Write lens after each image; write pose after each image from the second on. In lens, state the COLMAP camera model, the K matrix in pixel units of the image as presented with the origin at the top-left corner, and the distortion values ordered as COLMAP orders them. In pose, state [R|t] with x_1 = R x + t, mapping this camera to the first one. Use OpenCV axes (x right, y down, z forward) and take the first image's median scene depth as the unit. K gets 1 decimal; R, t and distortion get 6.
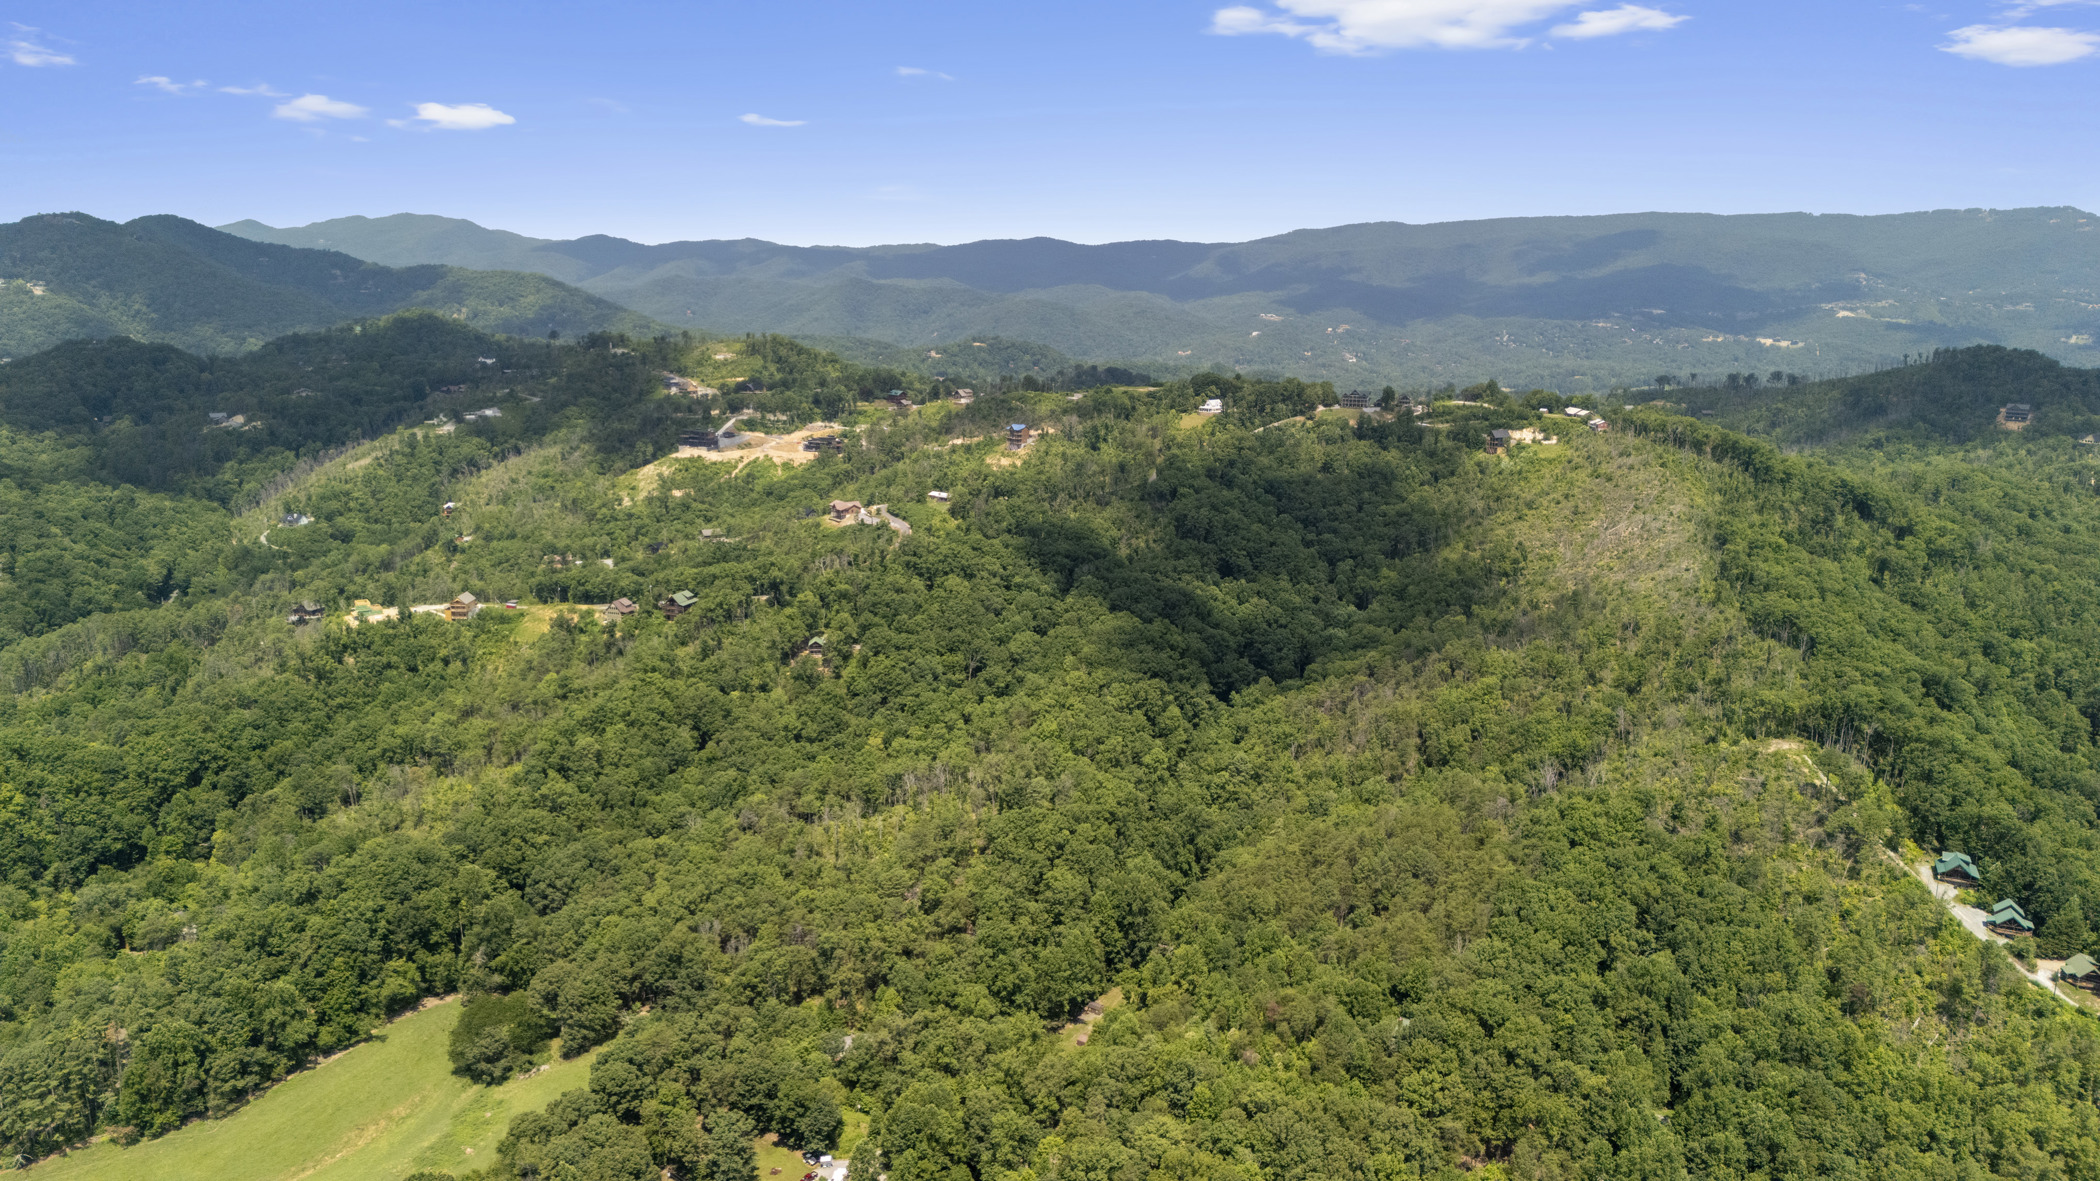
lens RADIAL K [[1553.1, 0, 1046.5], [0, 1553.1, 578.3], [0, 0, 1]] dist [0.072201, -0.080863]
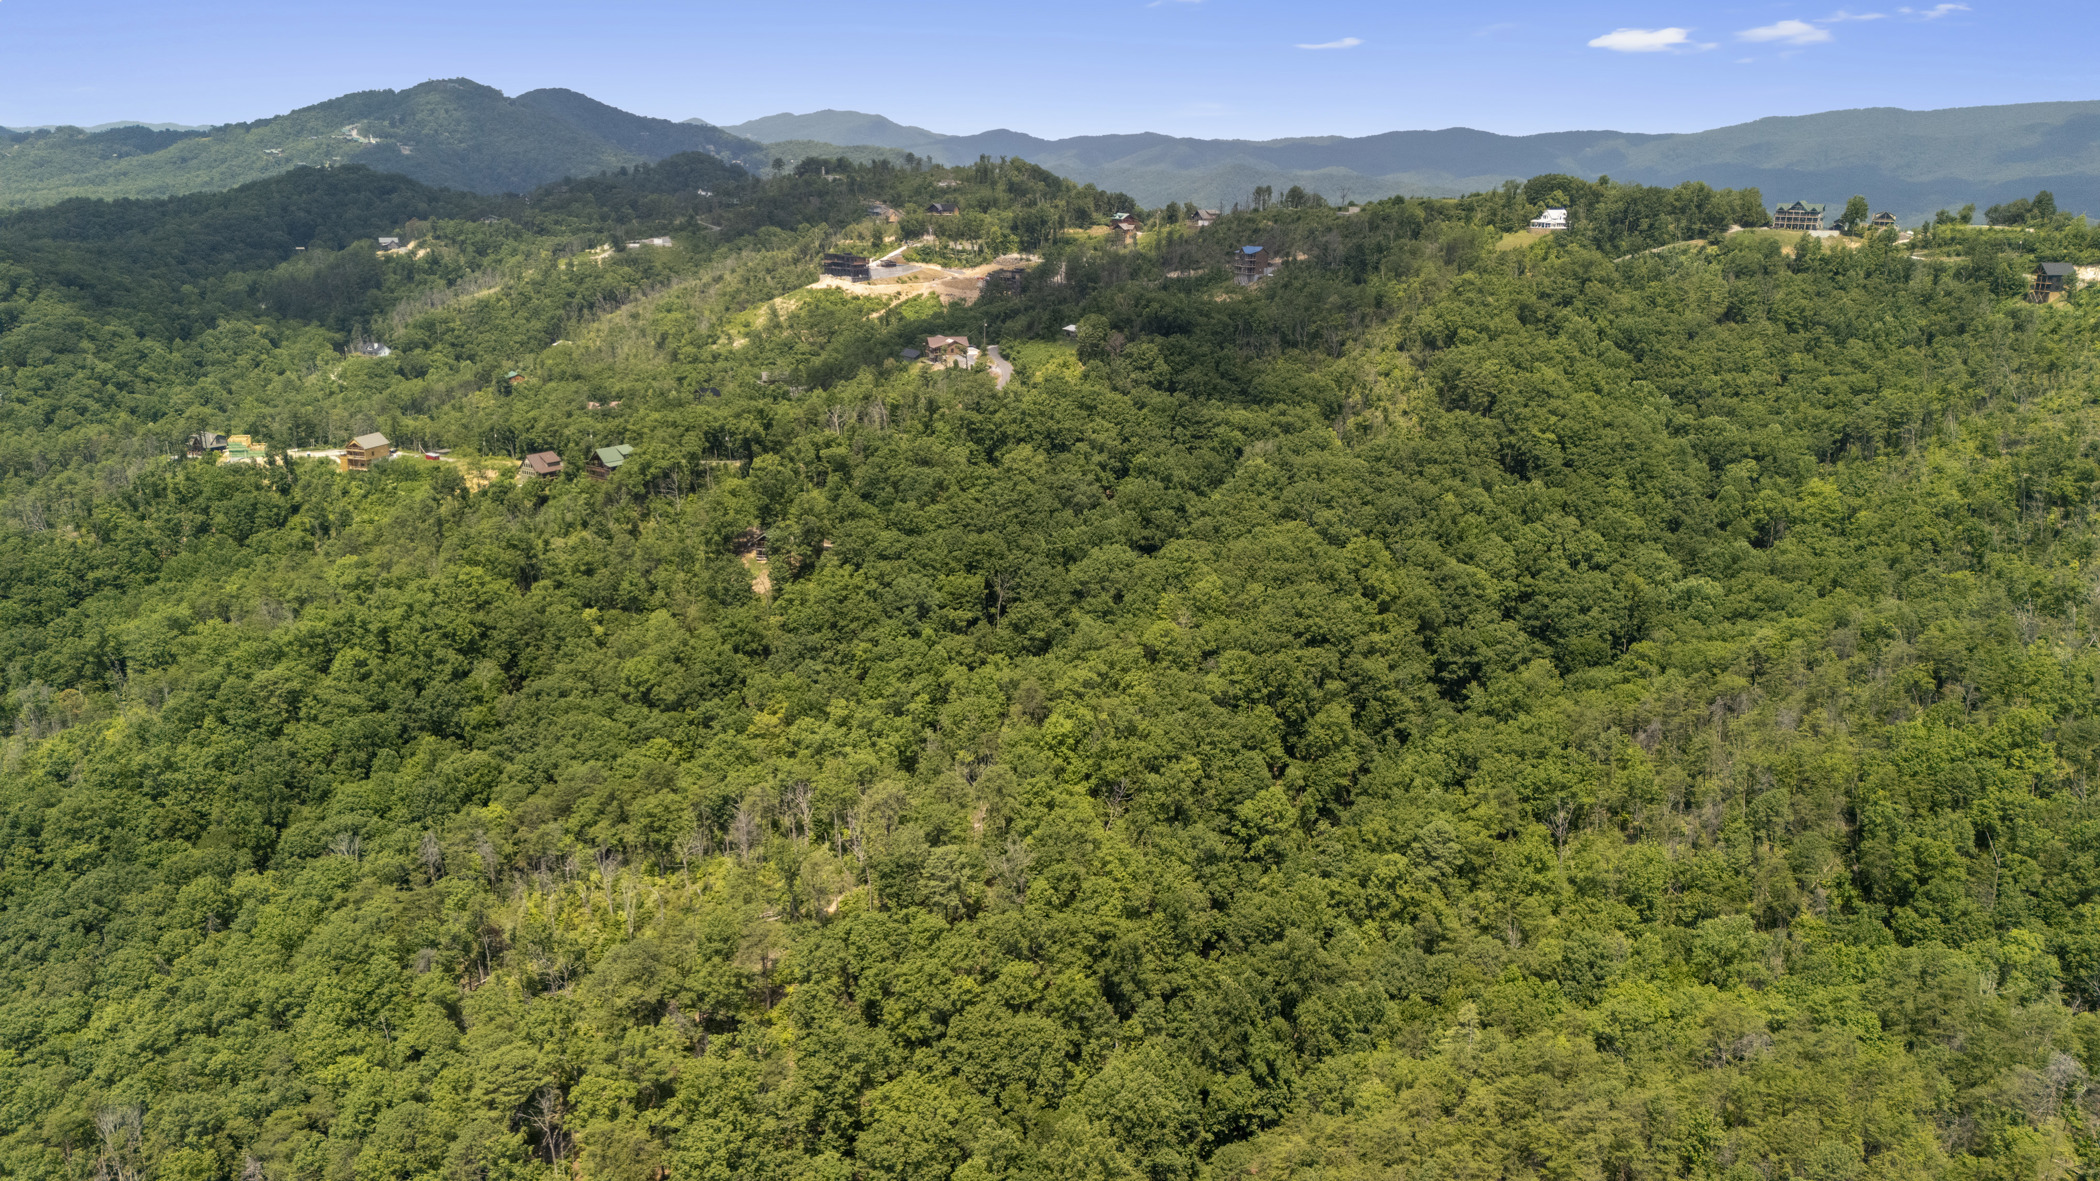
lens RADIAL K [[1553.1, 0, 1053.8], [0, 1553.1, 590.5], [0, 0, 1]] dist [0.072201, -0.080863]
pose [[0.967057, 0.075737, -0.243034, 0.096297], [-0.060653, 0.995773, 0.068971, 0.011762], [0.247231, -0.051958, 0.967563, 0.397480]]
